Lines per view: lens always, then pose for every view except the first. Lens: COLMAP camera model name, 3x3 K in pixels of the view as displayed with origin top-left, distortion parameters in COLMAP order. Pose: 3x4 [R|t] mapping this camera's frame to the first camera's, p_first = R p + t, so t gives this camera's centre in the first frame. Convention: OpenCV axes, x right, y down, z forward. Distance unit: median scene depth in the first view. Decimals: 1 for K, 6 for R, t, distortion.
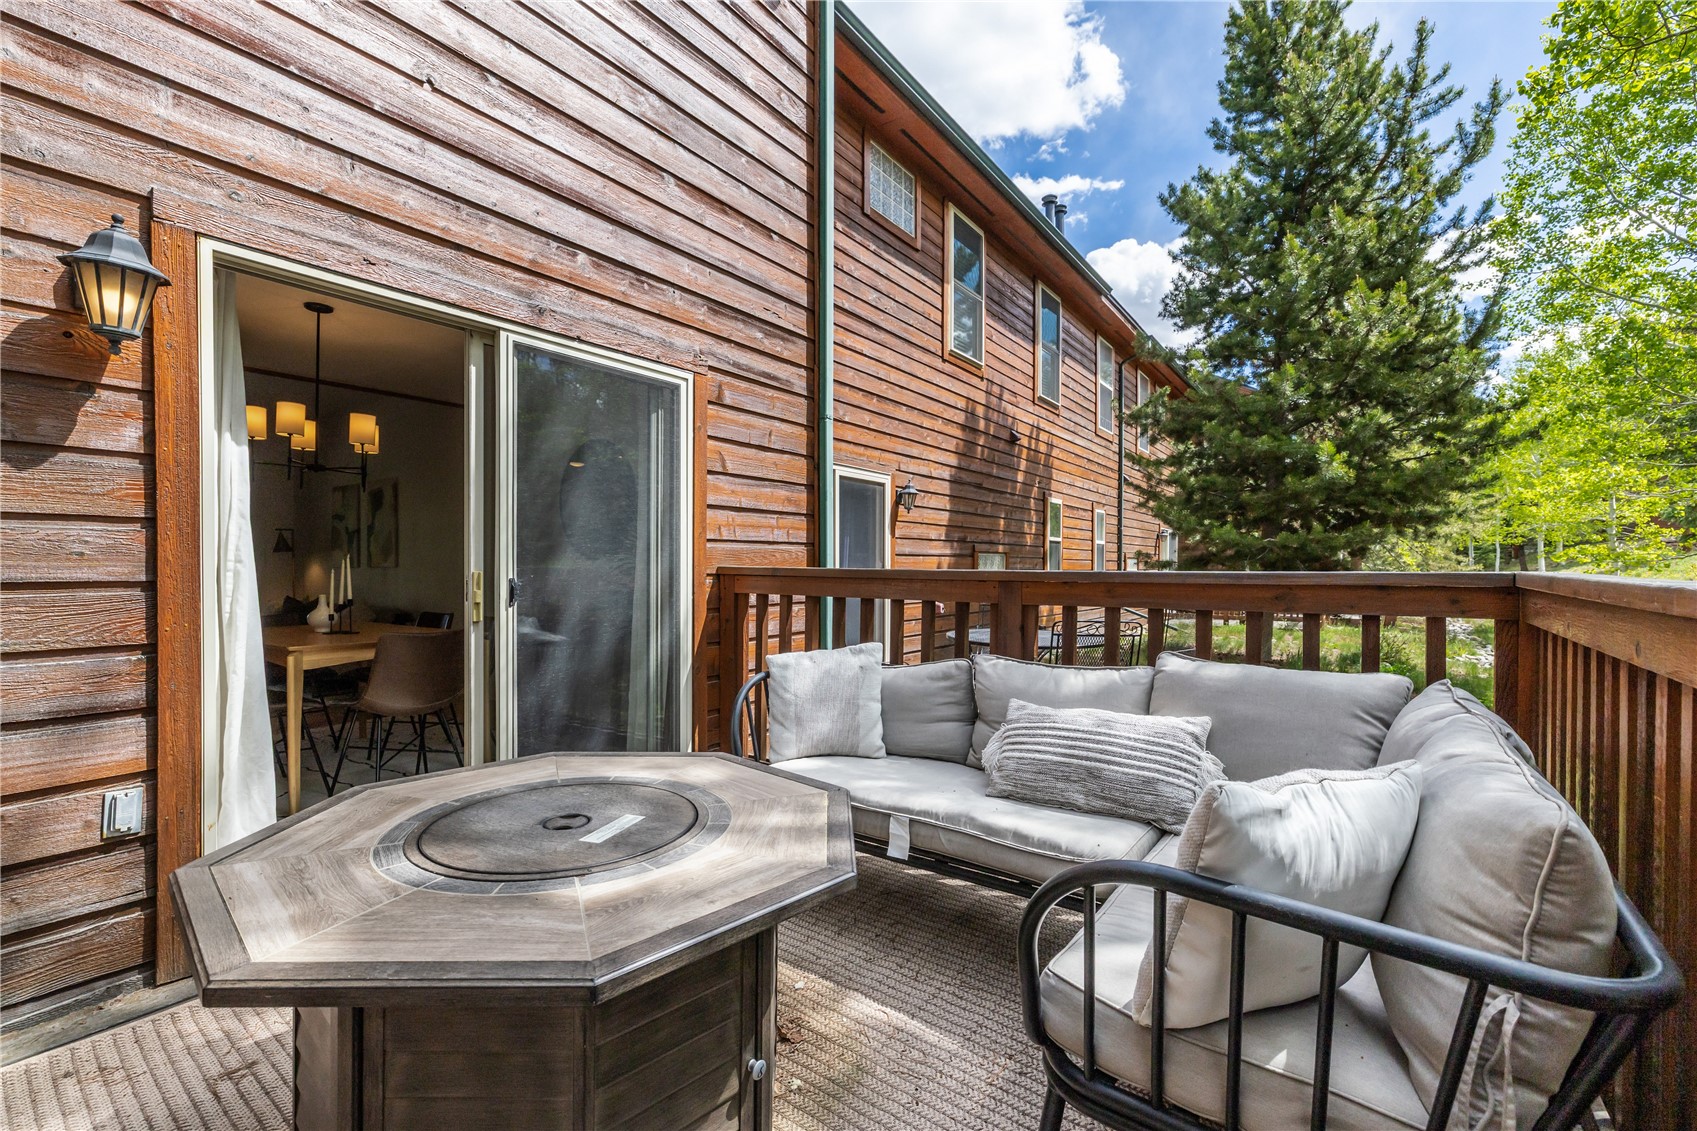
lens RADIAL K [[739.5, 0, 837.3], [0, 739.5, 566.6], [0, 0, 1]] dist [-0.001118, 0.000007]
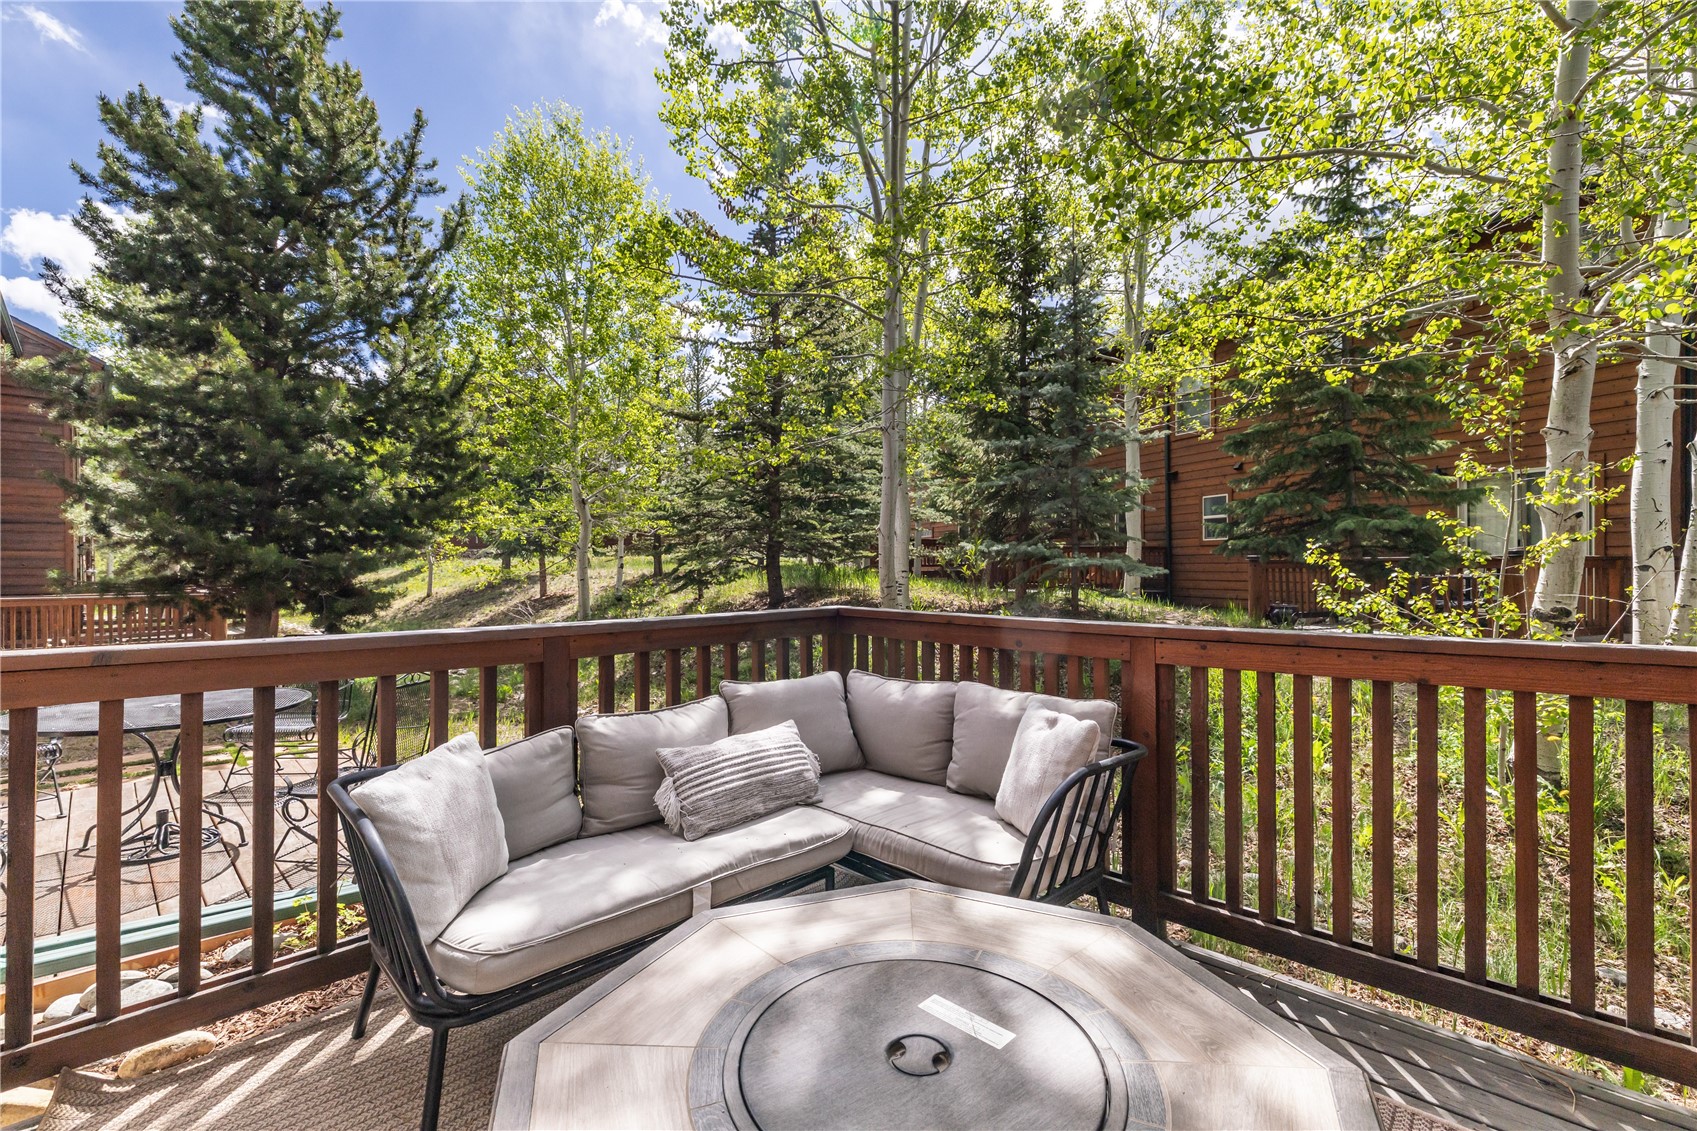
lens RADIAL K [[739.5, 0, 837.3], [0, 739.5, 566.6], [0, 0, 1]] dist [-0.001118, 0.000007]
pose [[0.138020, -0.002085, 0.990427, -0.259138], [0.004791, 0.999987, 0.001437, -0.027197], [-0.990418, 0.004547, 0.138028, 0.202879]]
